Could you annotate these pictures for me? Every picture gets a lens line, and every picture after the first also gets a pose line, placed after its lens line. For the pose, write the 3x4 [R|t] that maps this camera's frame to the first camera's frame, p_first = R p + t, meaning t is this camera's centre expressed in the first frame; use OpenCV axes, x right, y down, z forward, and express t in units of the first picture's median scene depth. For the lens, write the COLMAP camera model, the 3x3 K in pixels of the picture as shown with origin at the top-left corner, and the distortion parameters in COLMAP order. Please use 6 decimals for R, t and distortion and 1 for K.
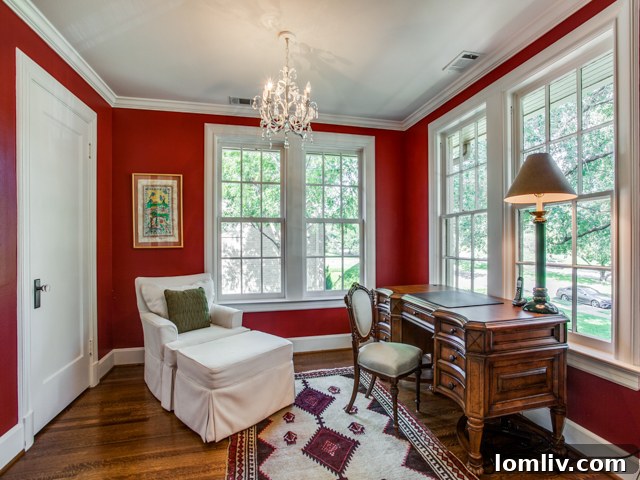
lens RADIAL K [[328.0, 0, 320.7], [0, 328.0, 247.1], [0, 0, 1]] dist [-0.030561, 0.001224]
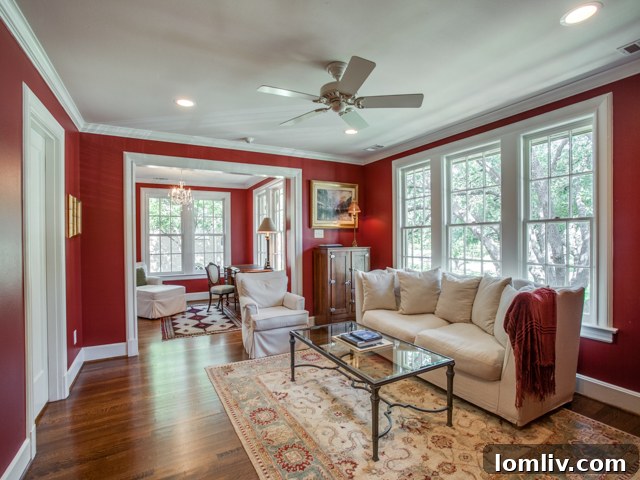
lens RADIAL K [[317.0, 0, 312.3], [0, 317.0, 240.4], [0, 0, 1]] dist [-0.040232, 0.000381]
pose [[0.969688, -0.010740, 0.244109, 0.195577], [0.011489, 0.999933, -0.001645, -0.036359], [-0.244075, 0.004400, 0.969746, -1.130319]]
